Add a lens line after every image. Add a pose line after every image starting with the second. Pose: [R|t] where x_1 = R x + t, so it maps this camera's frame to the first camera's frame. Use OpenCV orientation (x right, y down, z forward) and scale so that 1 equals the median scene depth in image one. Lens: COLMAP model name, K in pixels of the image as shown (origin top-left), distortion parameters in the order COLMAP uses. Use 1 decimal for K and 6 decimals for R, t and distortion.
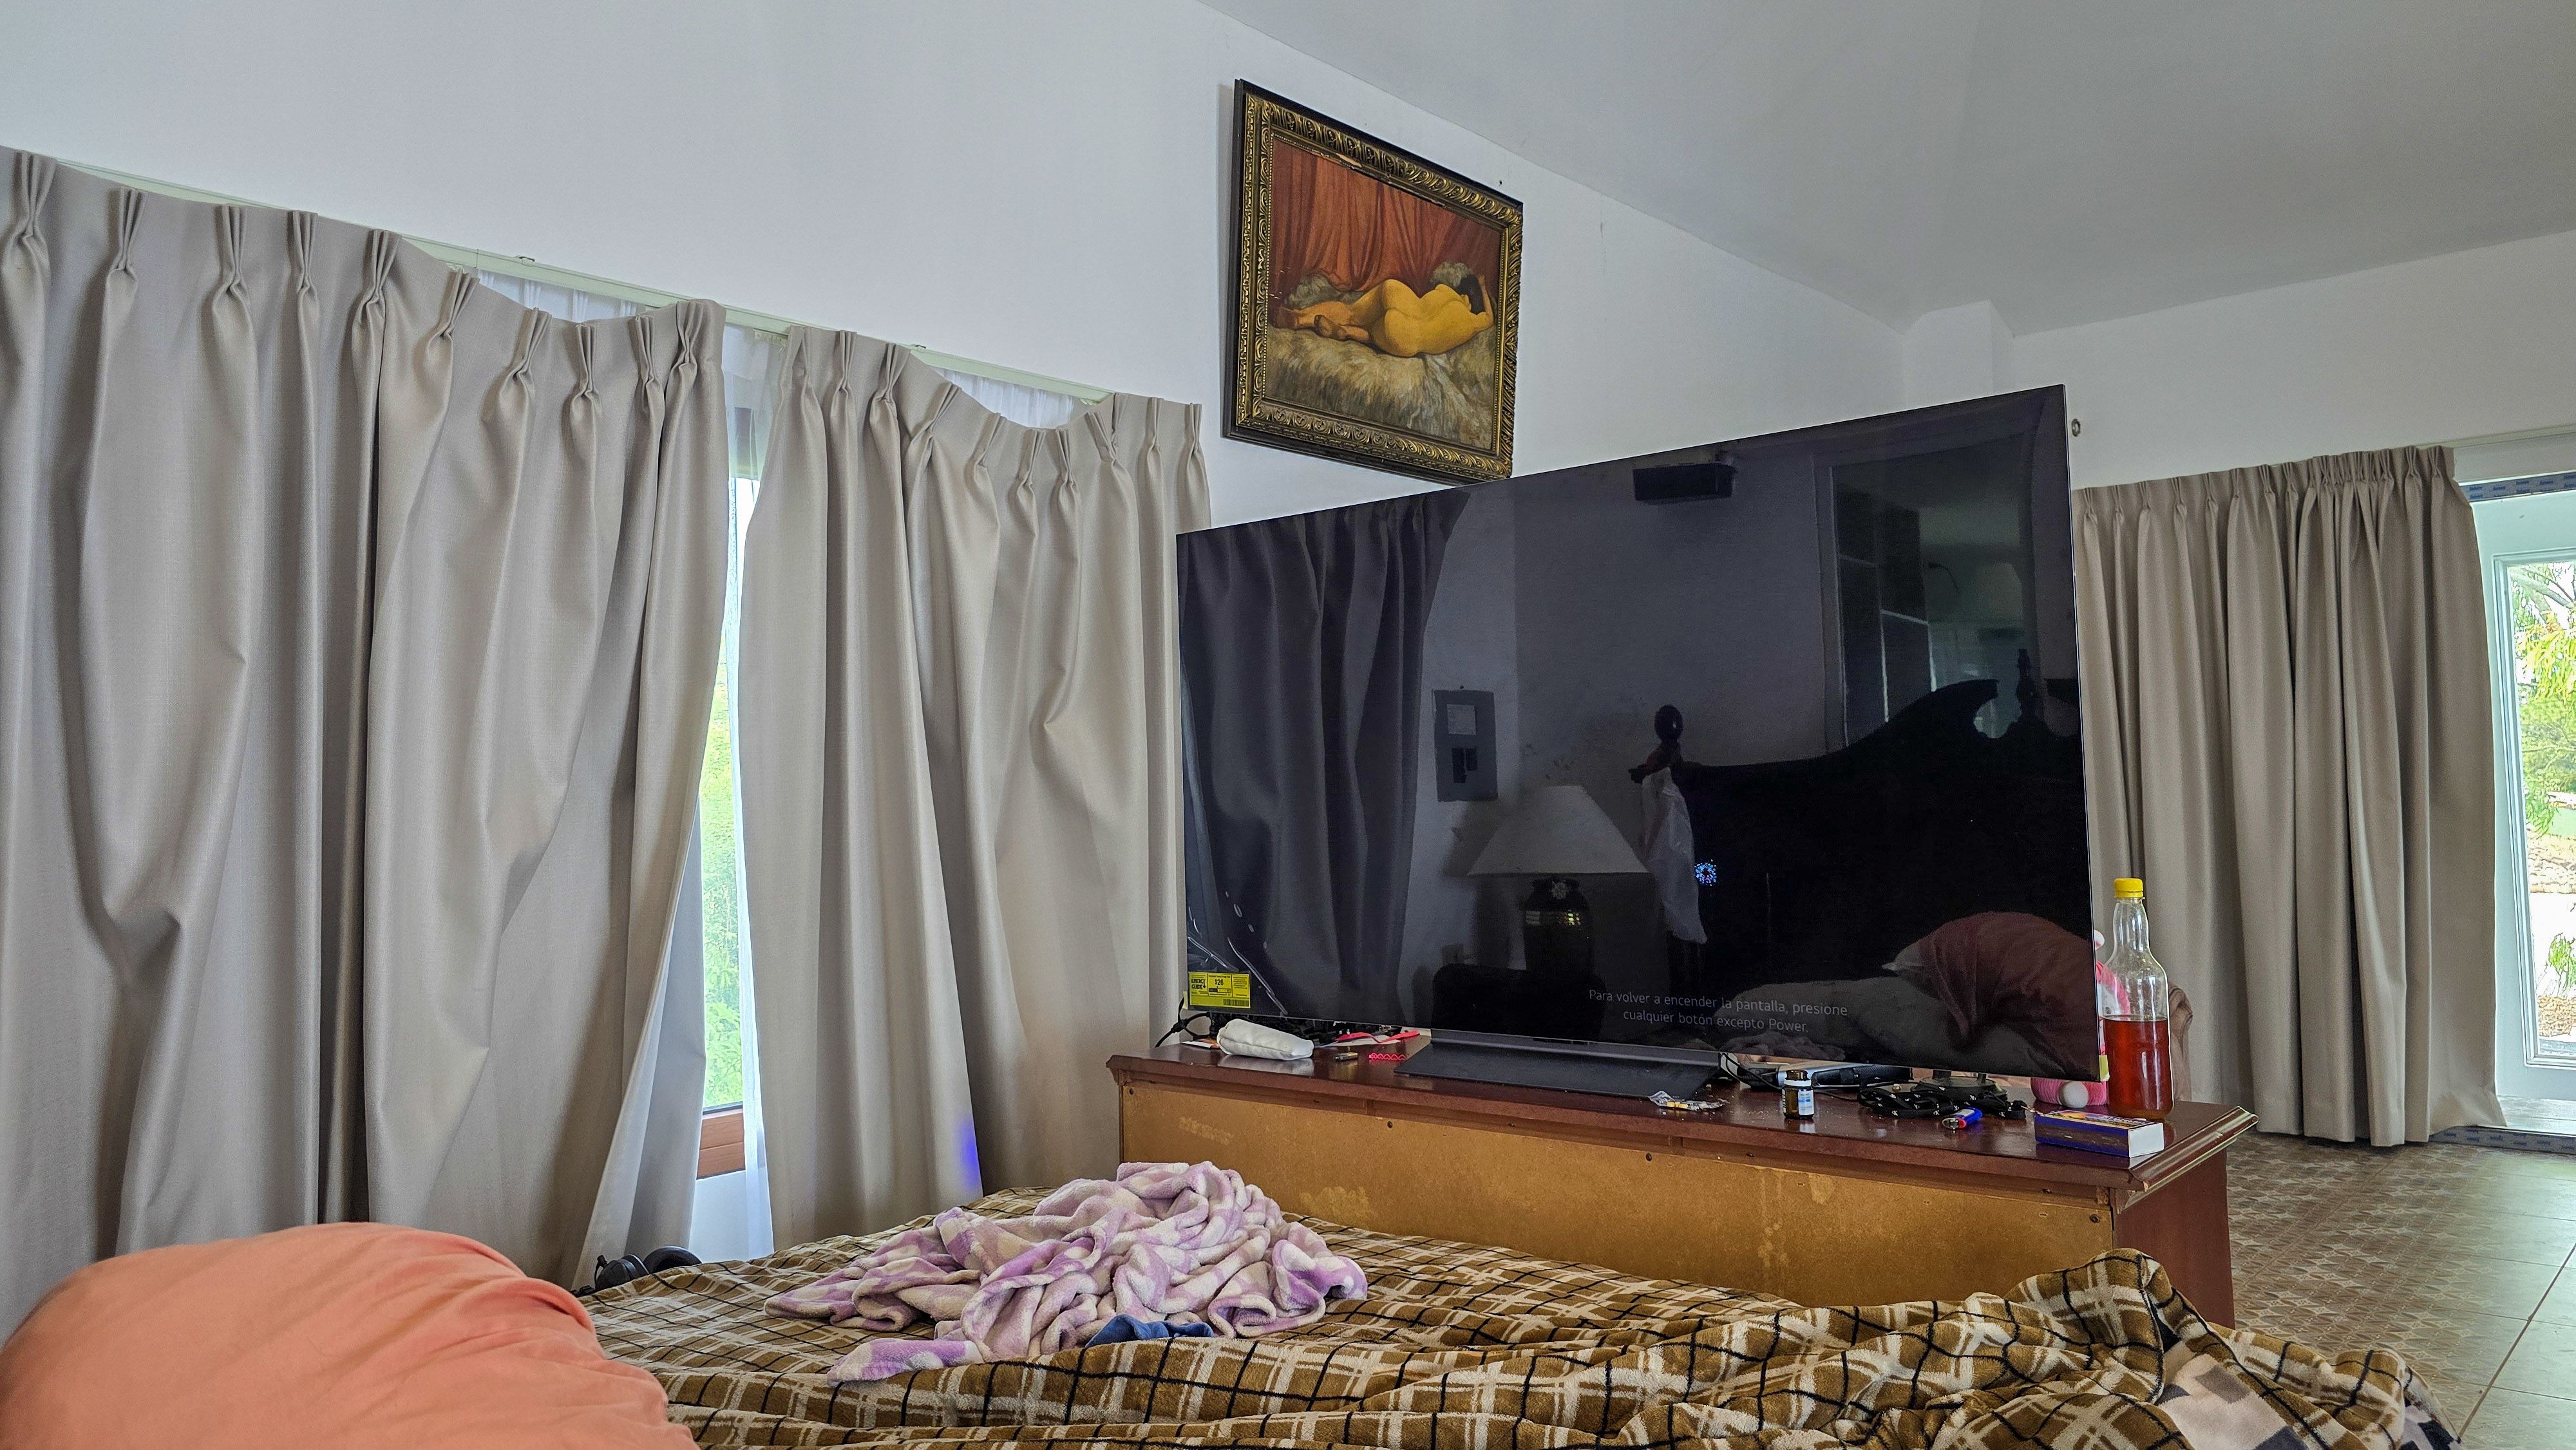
lens RADIAL K [[1714.8, 0, 1288.0], [0, 1714.8, 725.0], [0, 0, 1]] dist [0.096256, -0.089355]
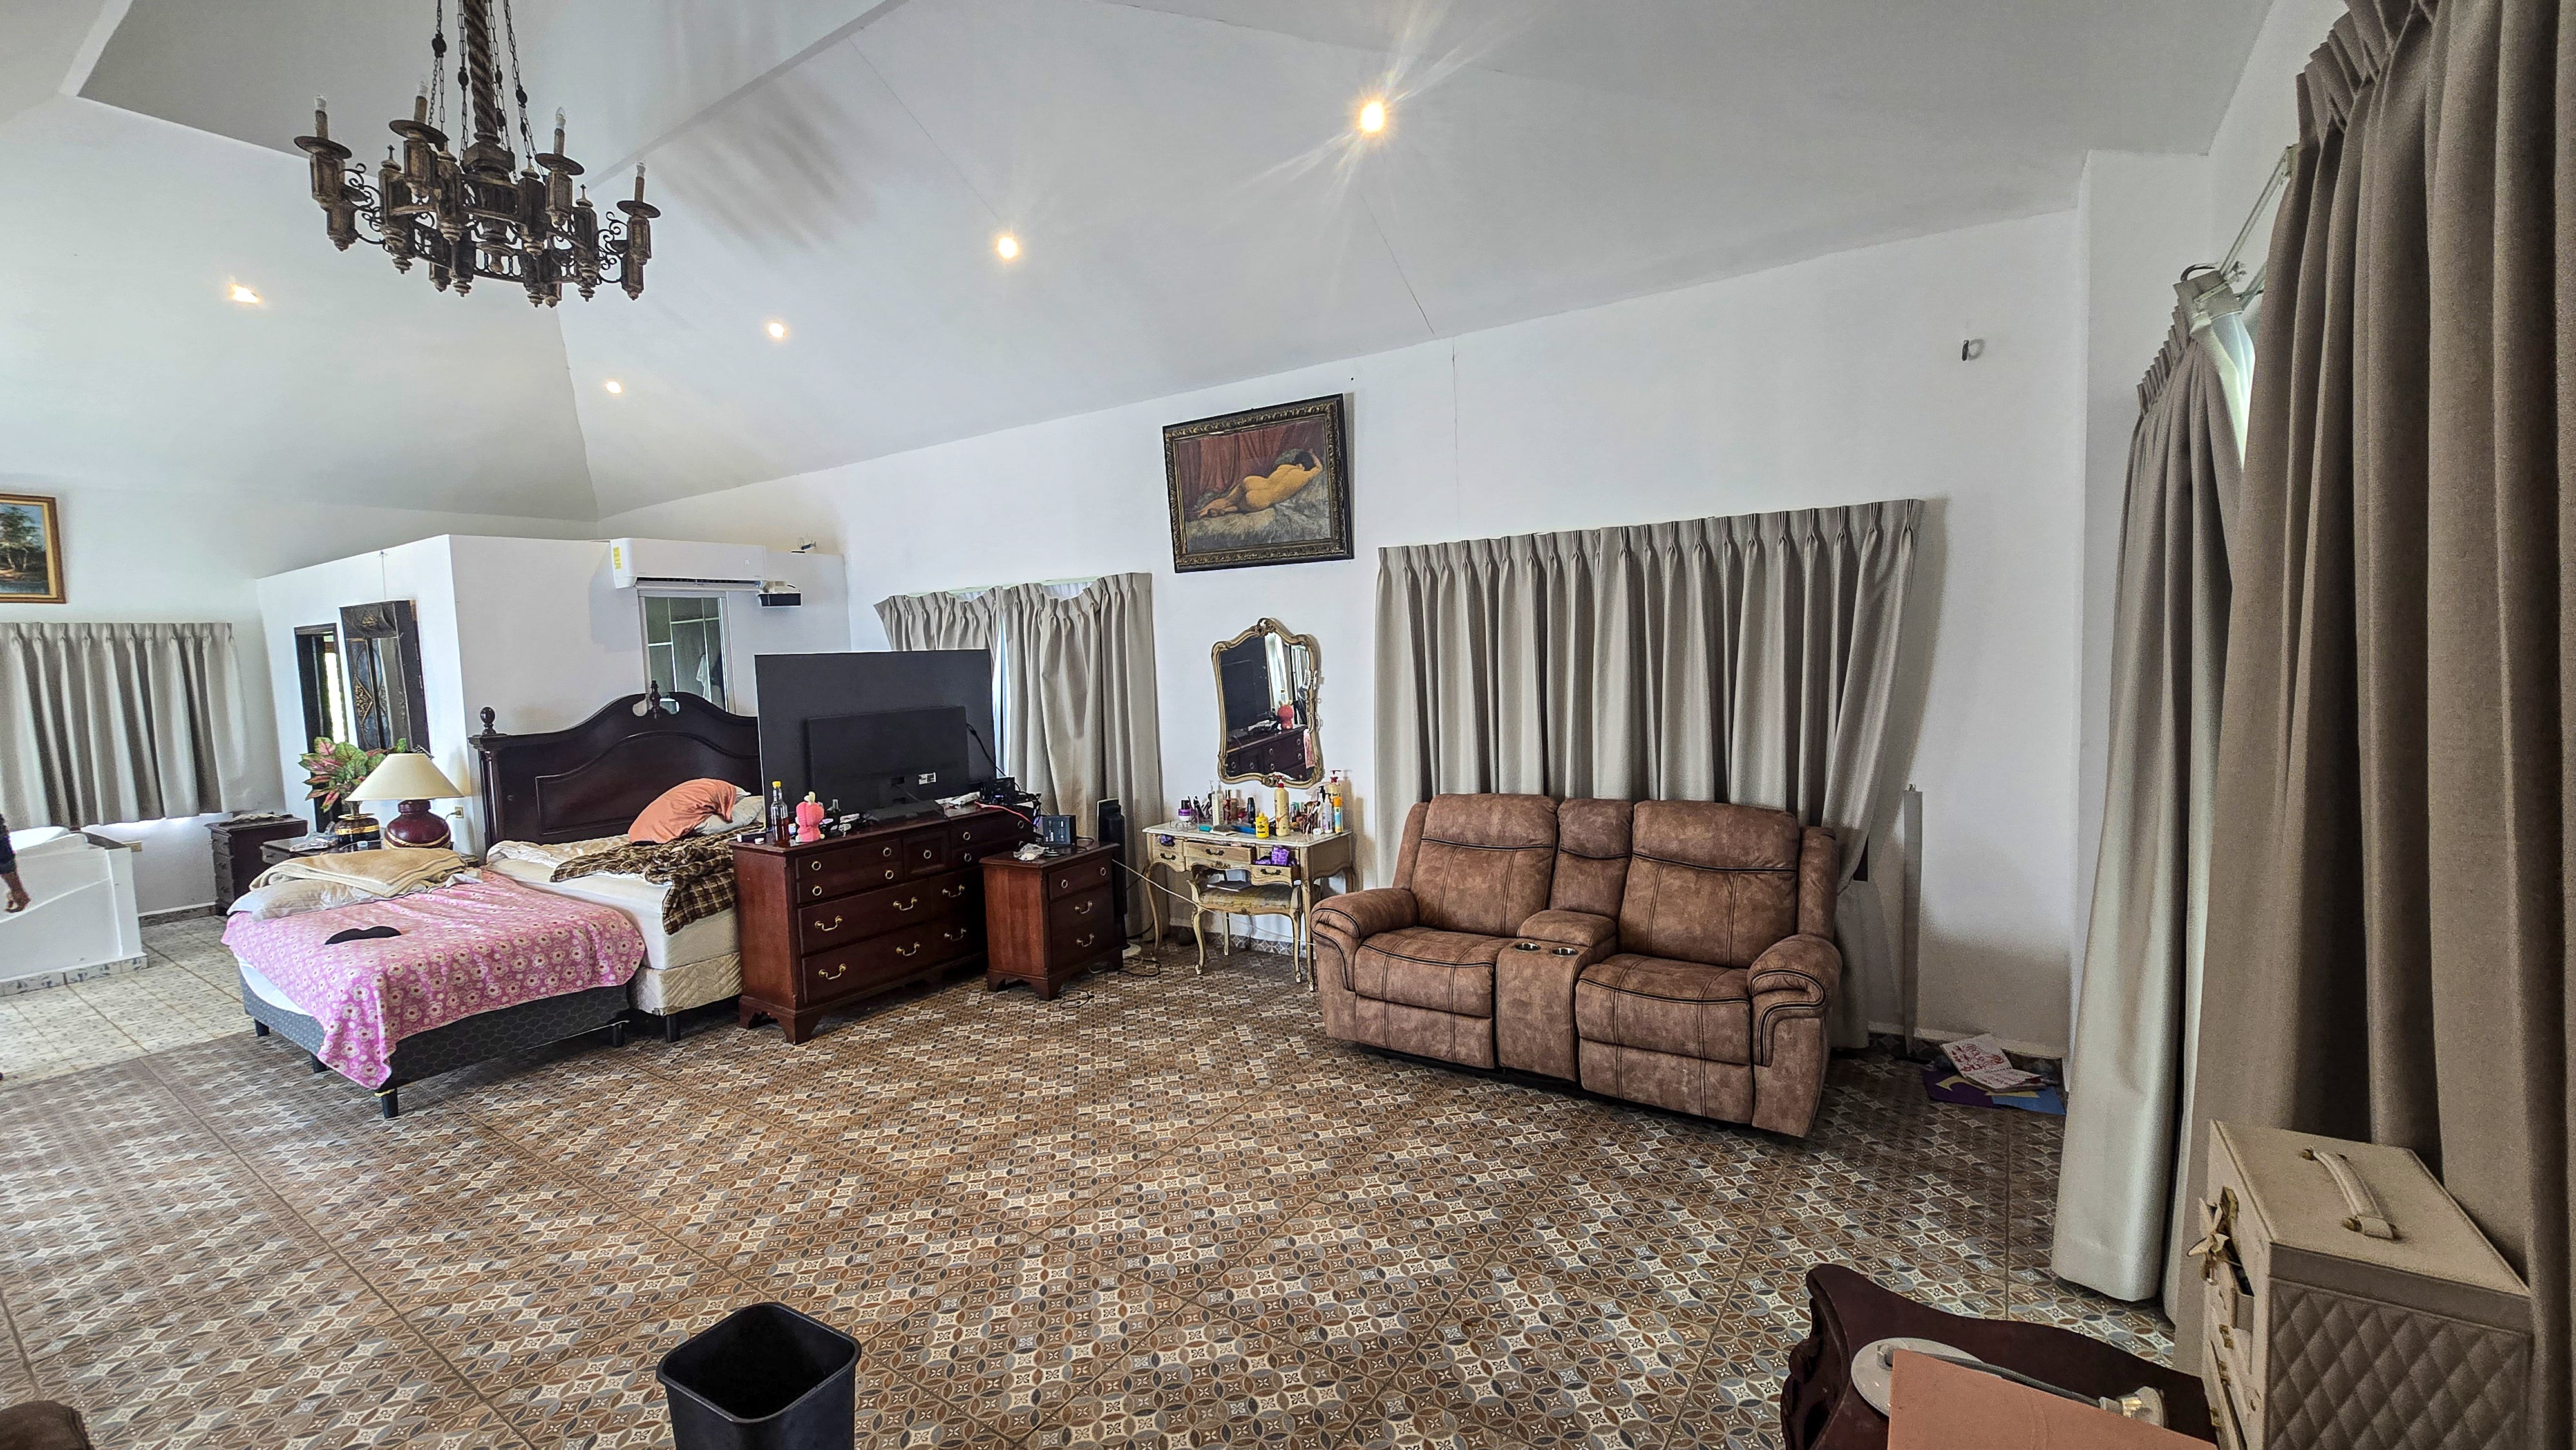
lens RADIAL K [[1052.6, 0, 1285.1], [0, 1052.6, 718.8], [0, 0, 1]] dist [-0.003015, -0.000066]
pose [[0.131109, 0.087312, -0.987516, 1.388915], [0.071454, 0.992691, 0.097257, -0.090226], [0.988790, -0.083314, 0.123912, 0.888251]]
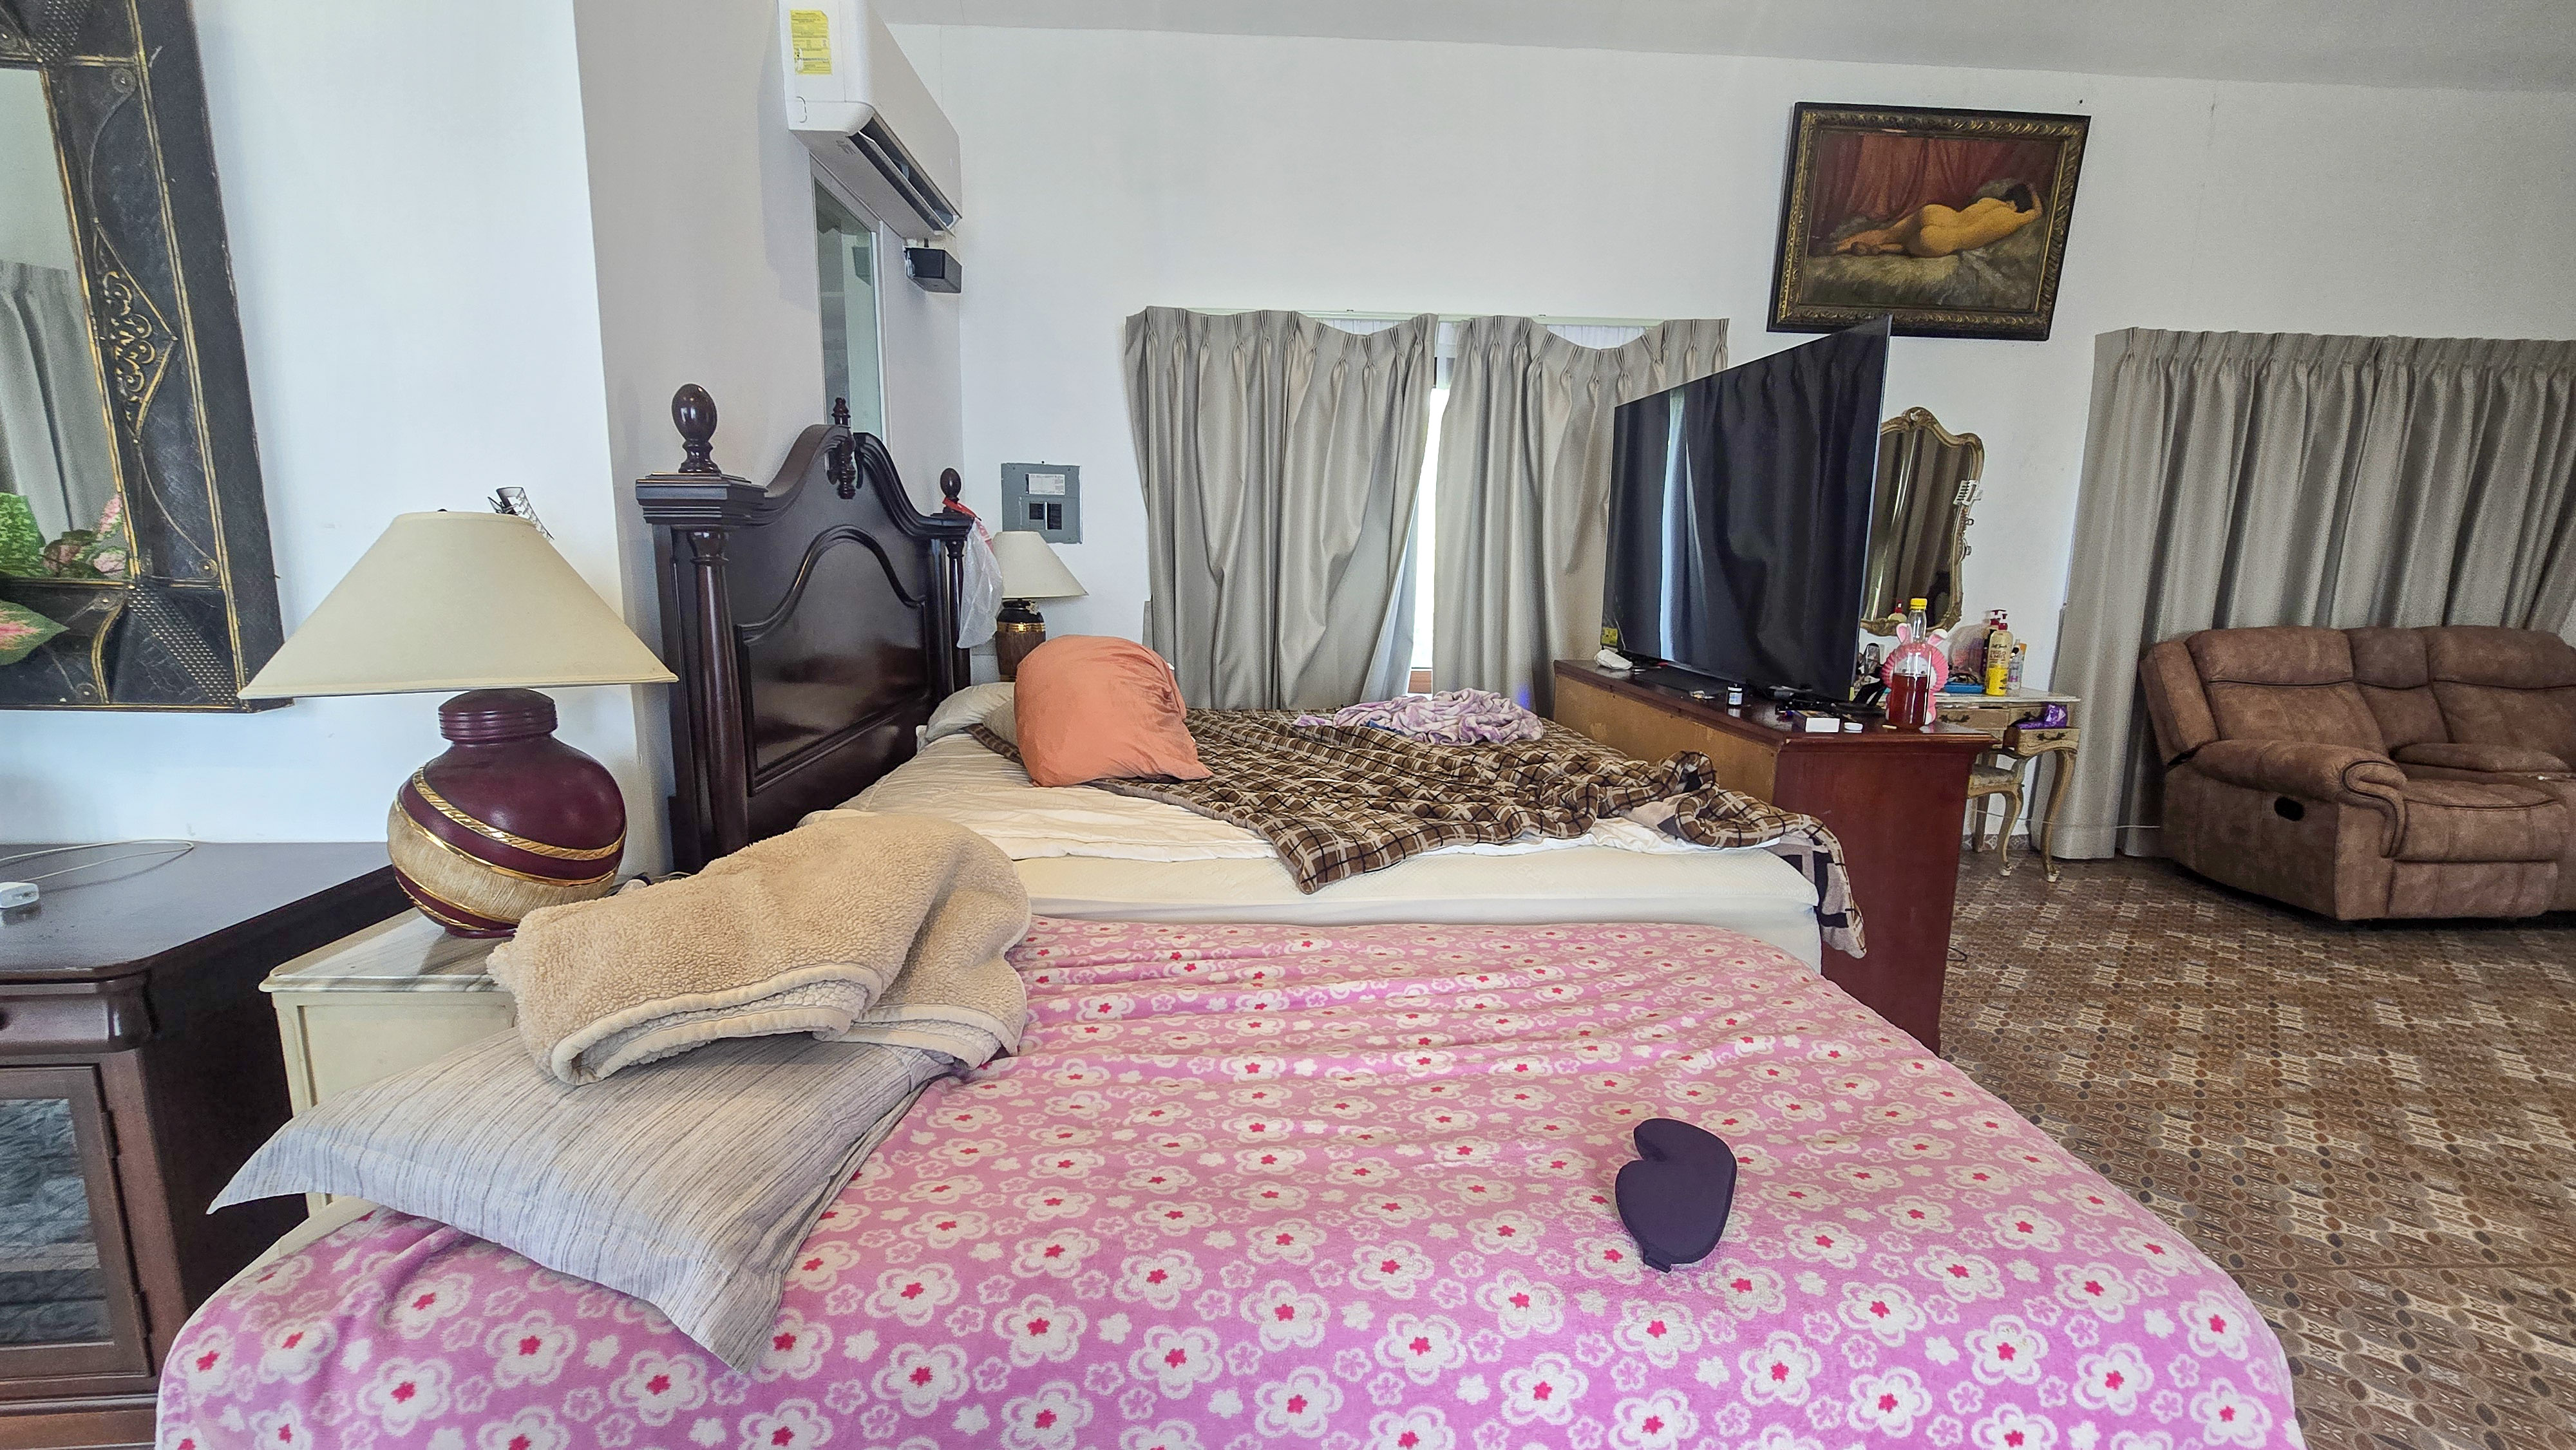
lens RADIAL K [[1052.6, 0, 1285.1], [0, 1052.6, 718.8], [0, 0, 1]] dist [-0.003015, -0.000066]
pose [[0.704155, 0.146471, -0.694774, 0.379496], [-0.002139, 0.978925, 0.204207, -0.003492], [0.710043, -0.142307, 0.689629, -0.105366]]
